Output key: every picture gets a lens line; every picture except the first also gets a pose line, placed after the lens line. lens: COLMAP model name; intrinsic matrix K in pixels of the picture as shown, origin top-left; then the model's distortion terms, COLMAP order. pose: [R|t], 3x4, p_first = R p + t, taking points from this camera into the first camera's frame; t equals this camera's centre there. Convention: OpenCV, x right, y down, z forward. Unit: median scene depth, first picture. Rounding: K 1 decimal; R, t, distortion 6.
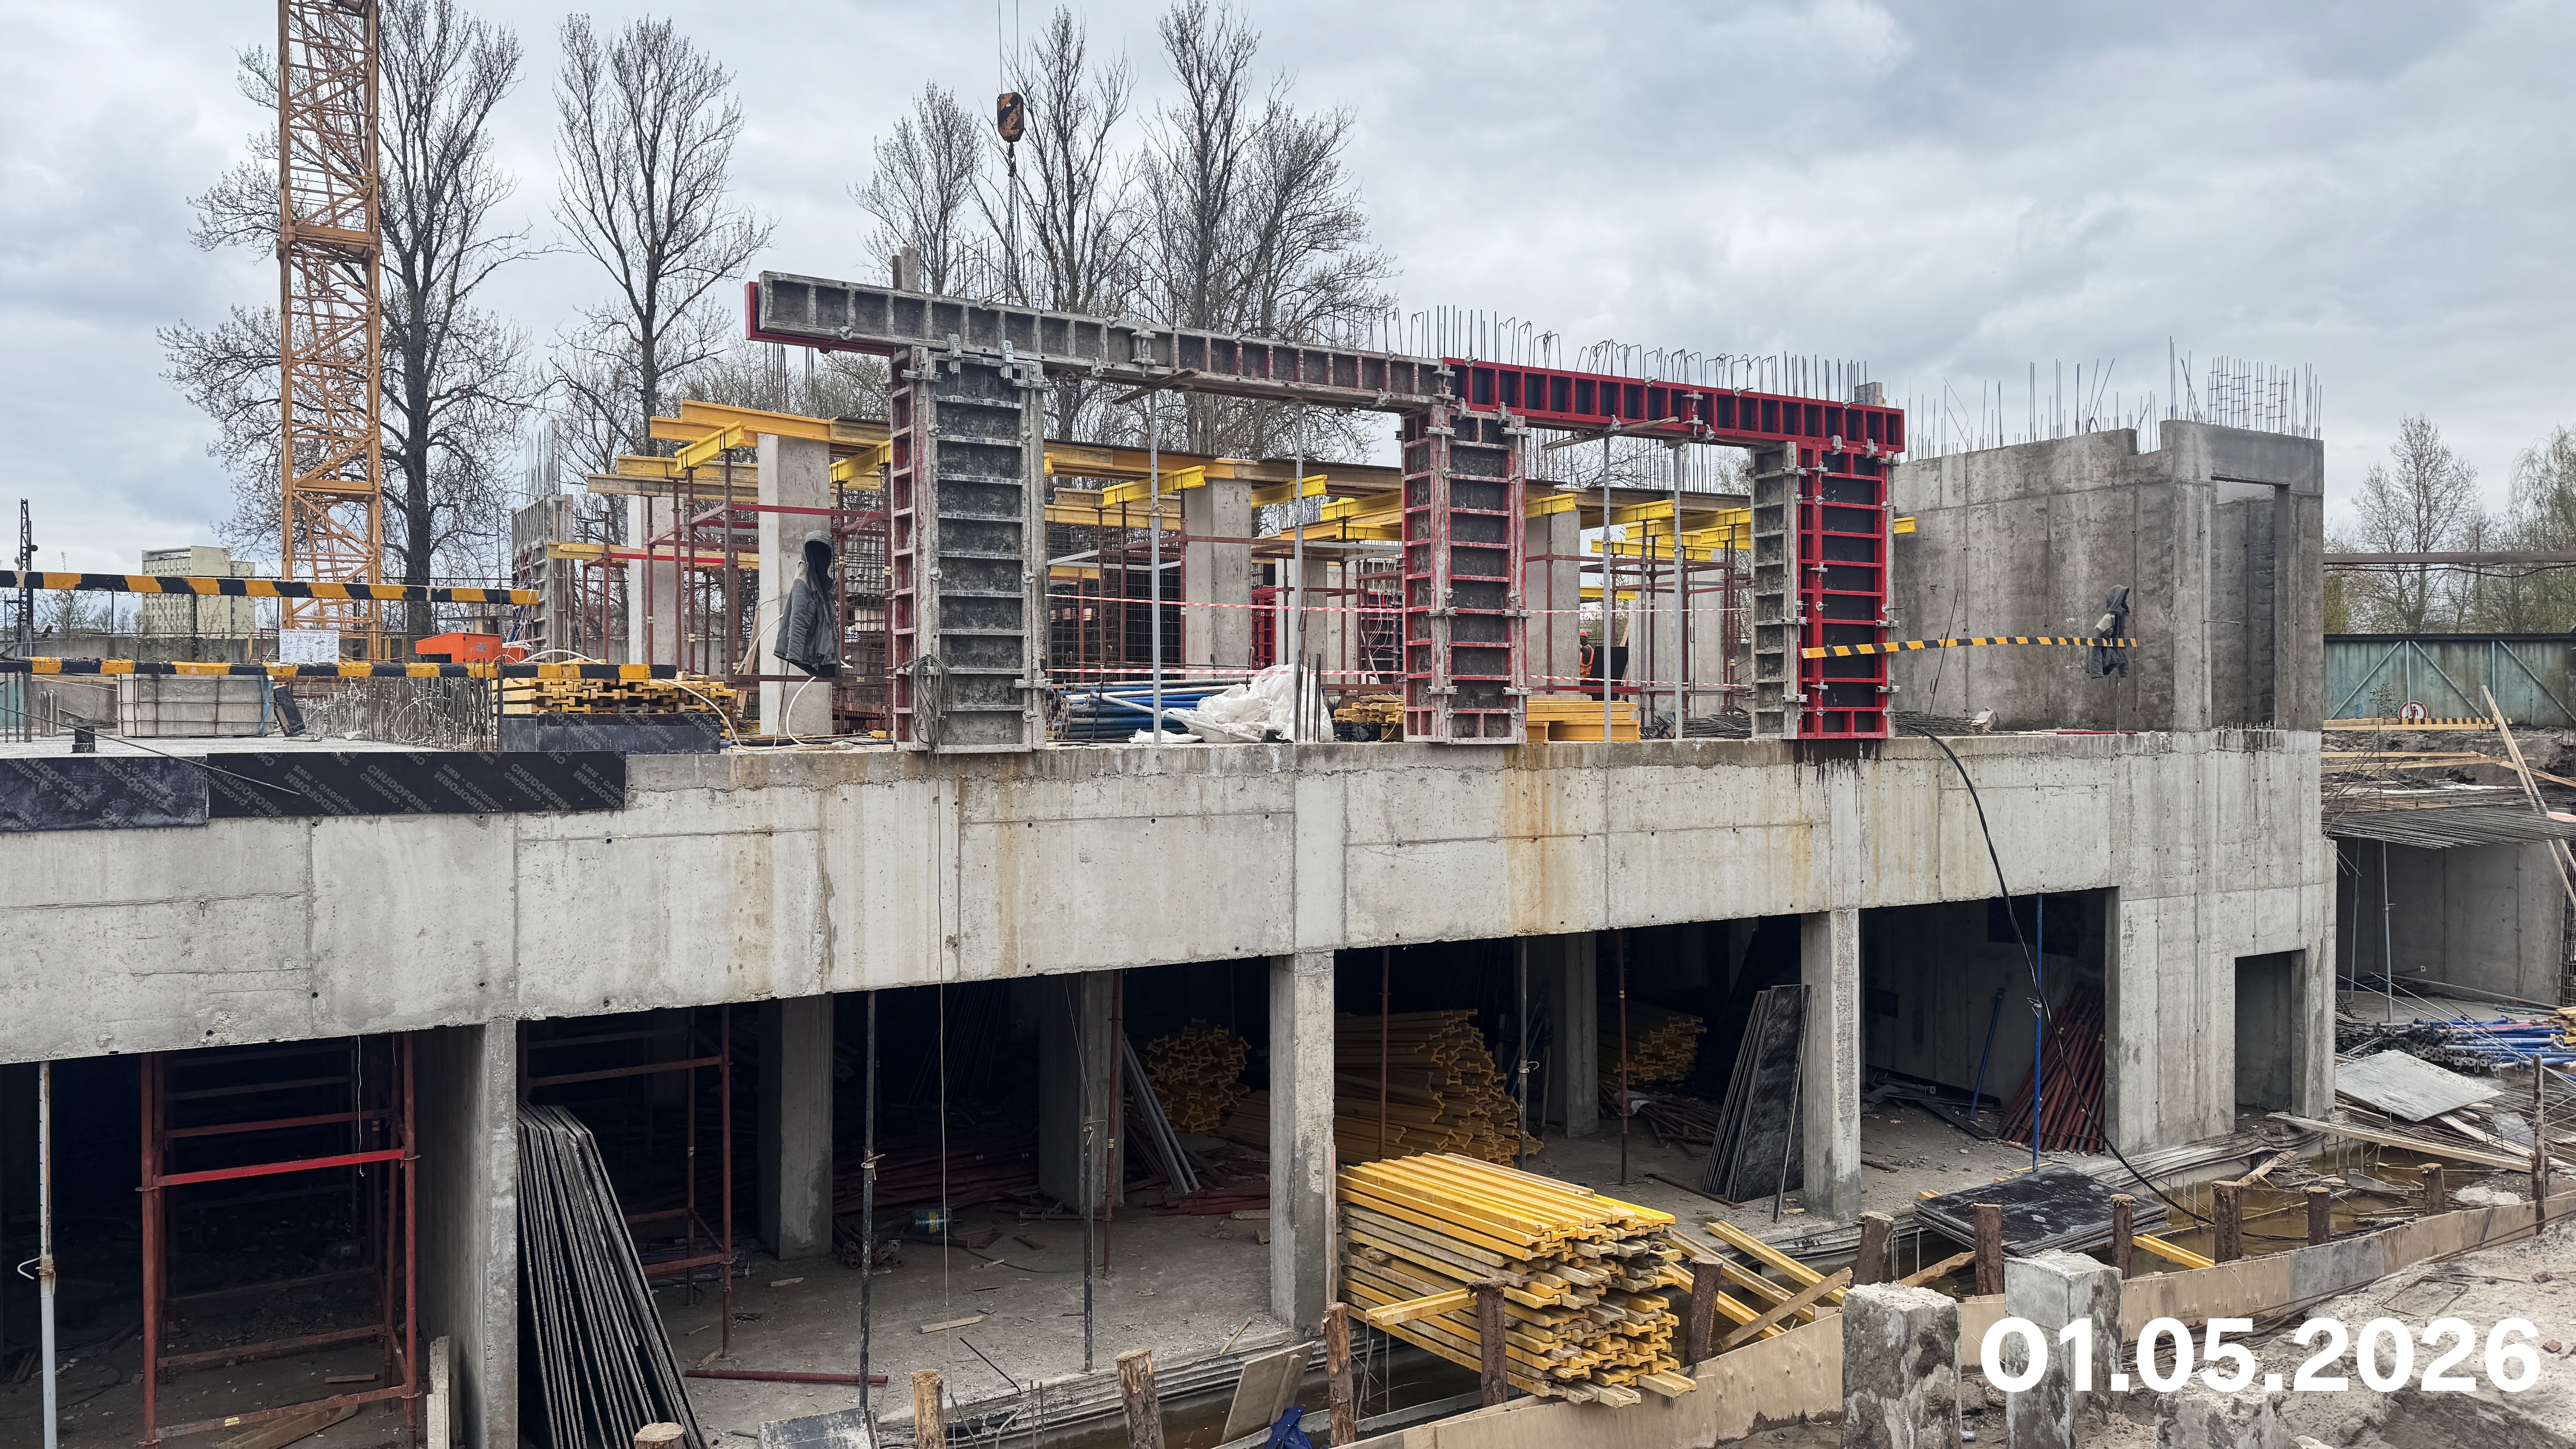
lens RADIAL K [[1742.4, 0, 1265.8], [0, 1742.4, 706.2], [0, 0, 1]] dist [0.113659, -0.178739]
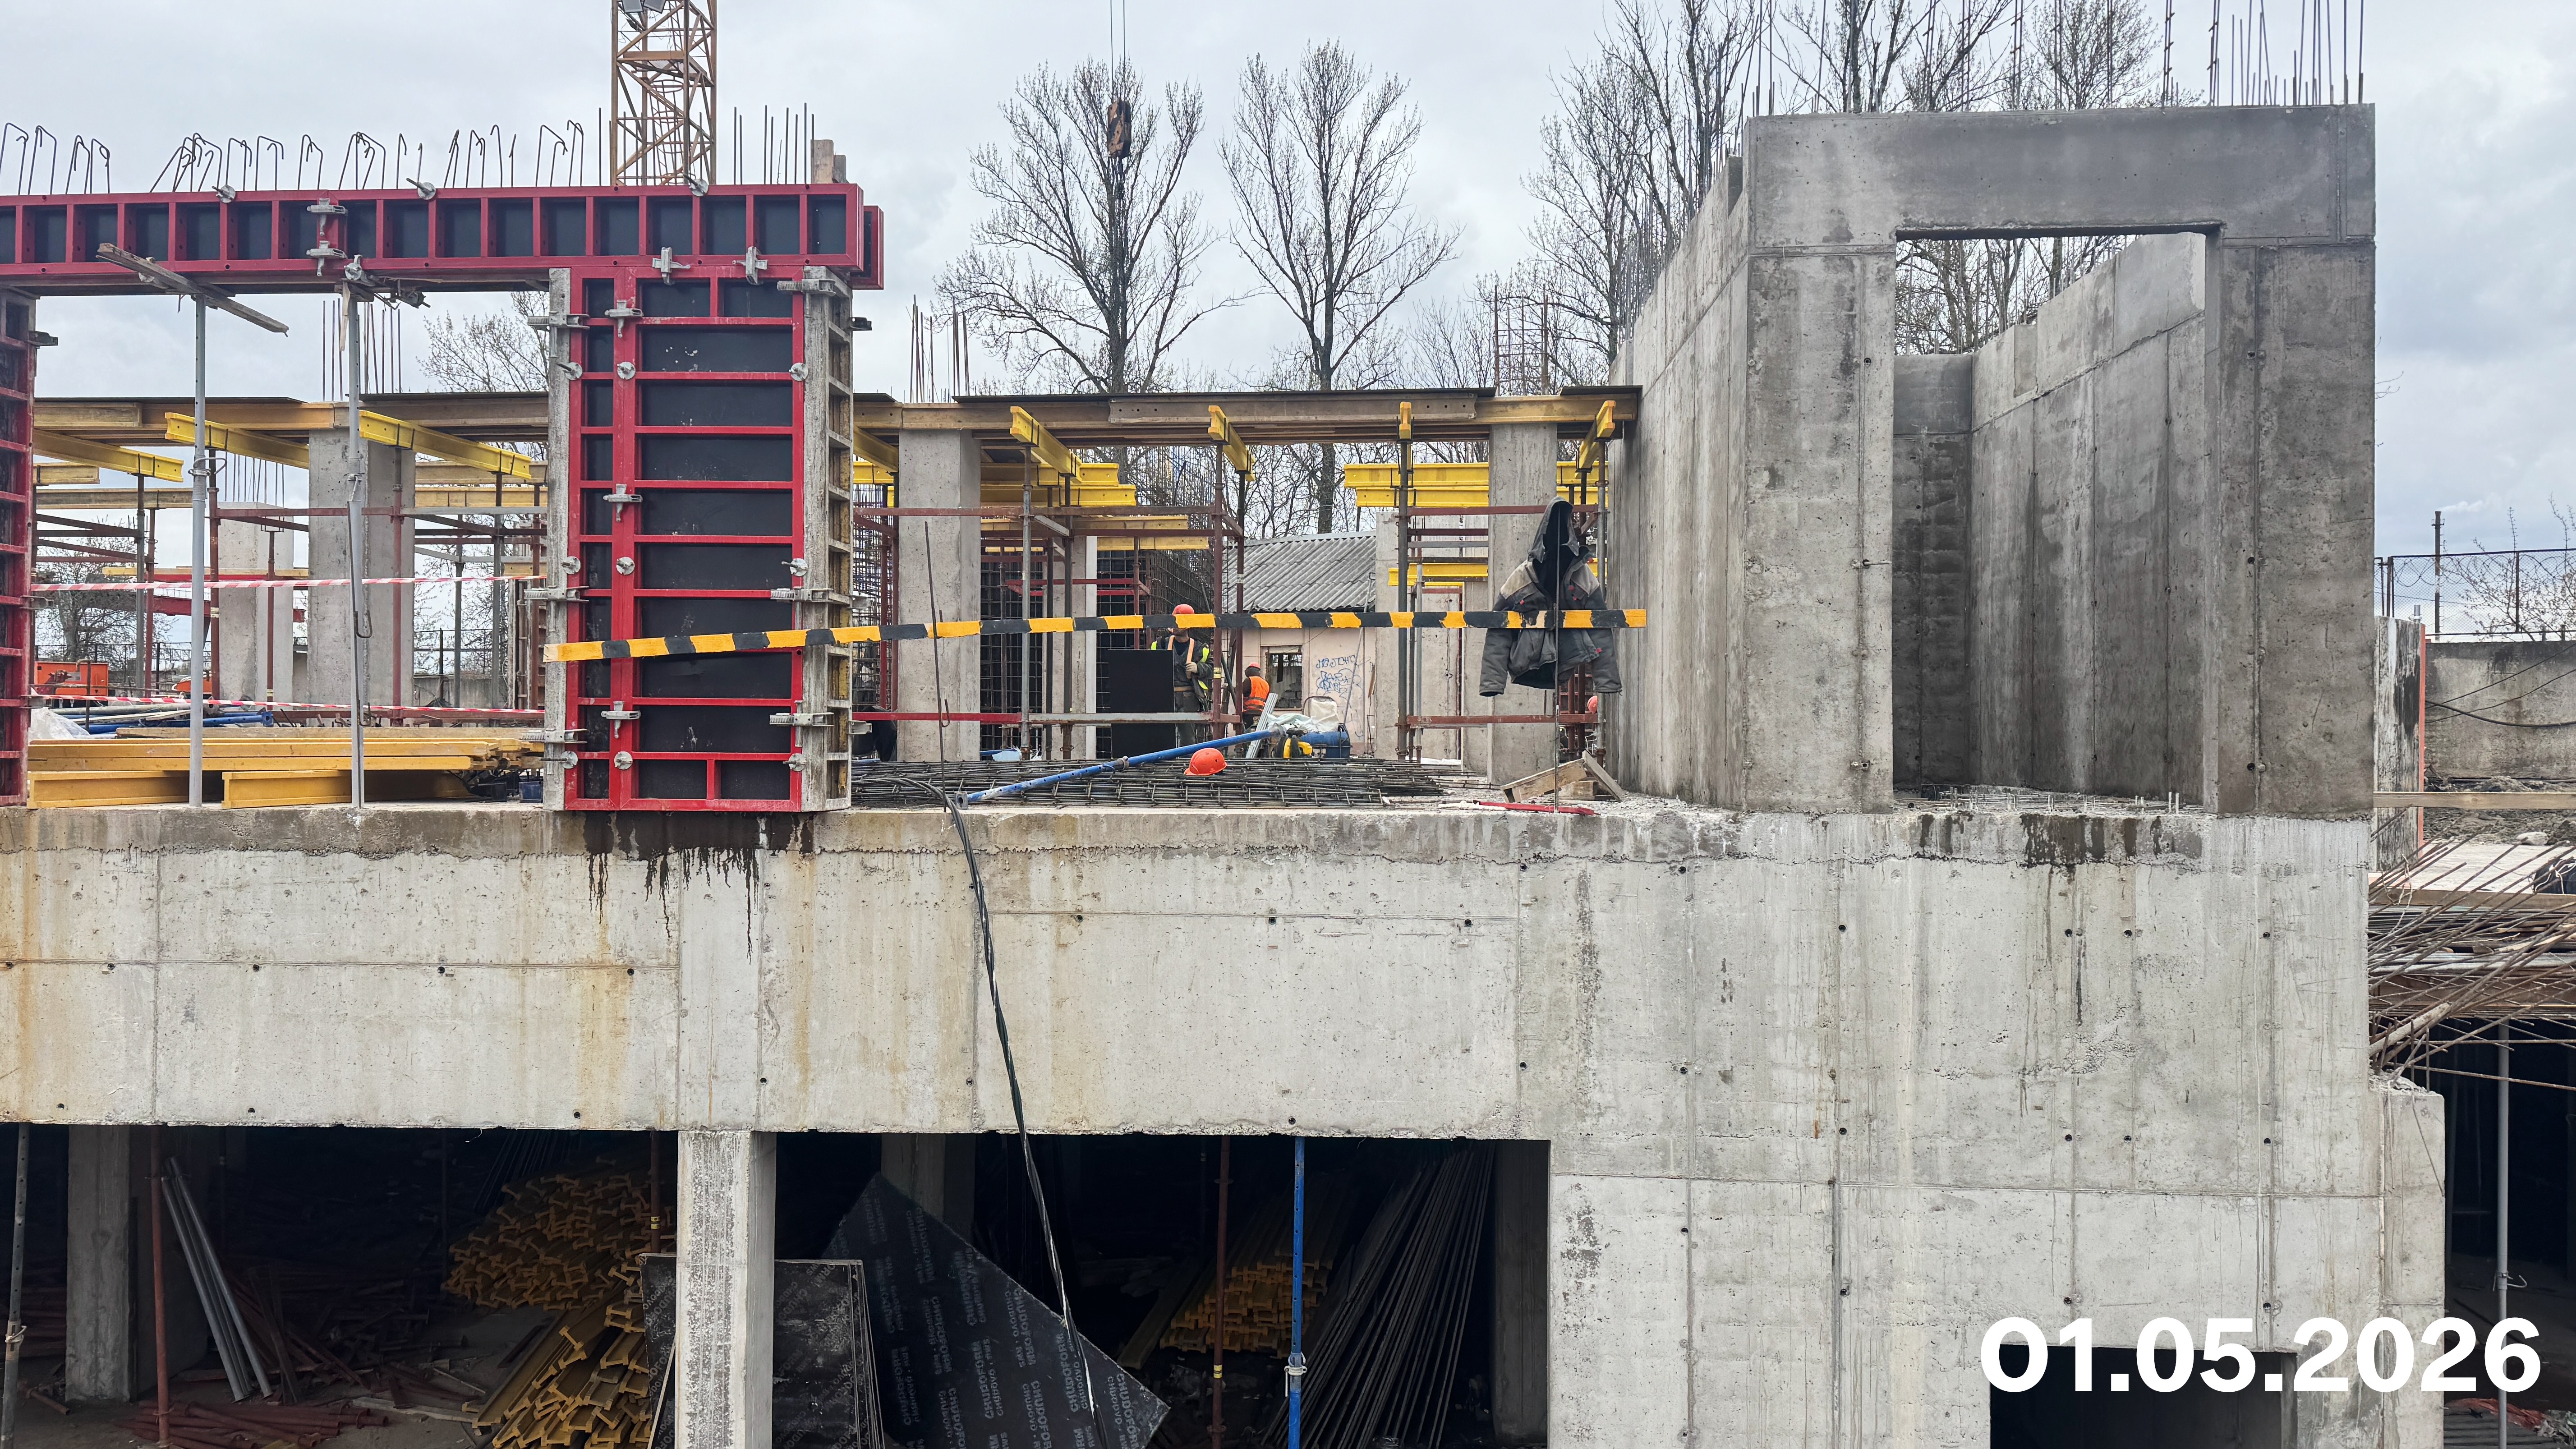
lens RADIAL K [[1792.0, 0, 1280.7], [0, 1792.0, 728.3], [0, 0, 1]] dist [0.083093, -0.114439]
pose [[0.822359, -0.000687, -0.568968, 0.897308], [-0.003735, 0.999971, -0.006606, -0.004465], [0.568956, 0.007558, 0.822333, 0.739483]]
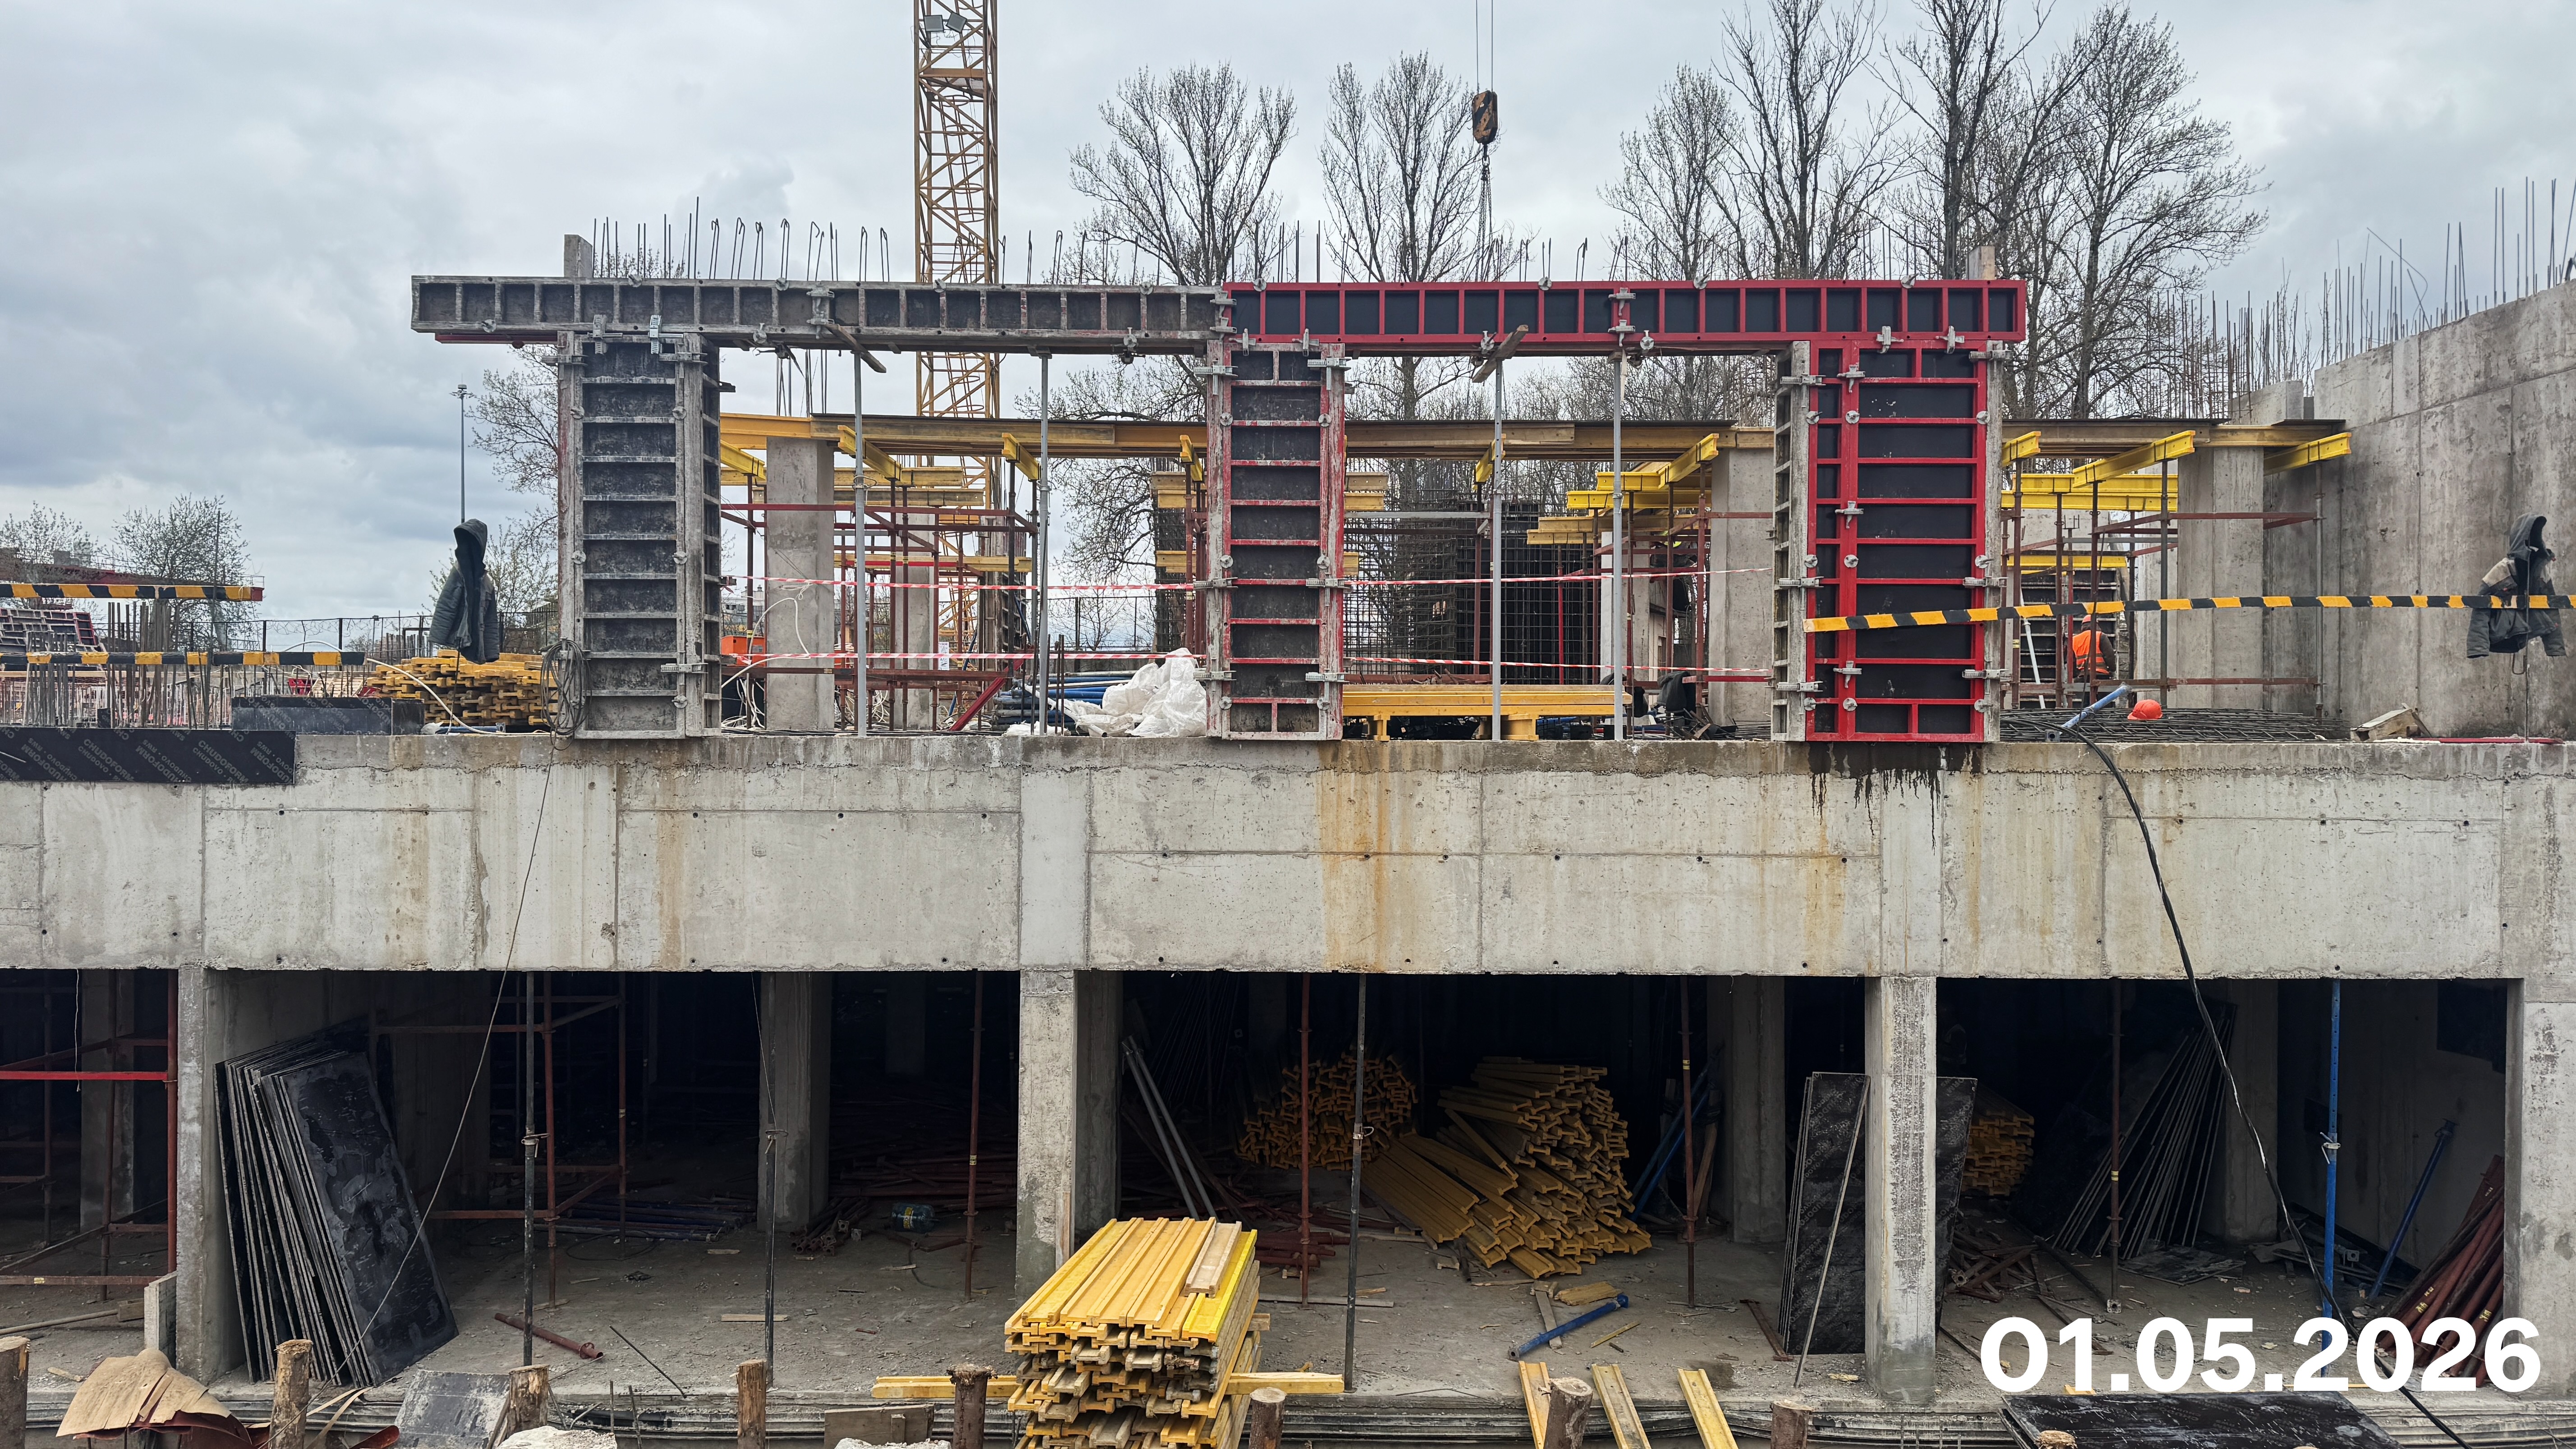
lens RADIAL K [[1744.8, 0, 1328.5], [0, 1744.8, 728.3], [0, 0, 1]] dist [0.122804, -0.167015]
pose [[0.861119, 0.006823, -0.508358, 0.564839], [-0.004826, 0.999975, 0.005247, 0.011439], [0.508381, -0.002065, 0.861130, 0.285248]]
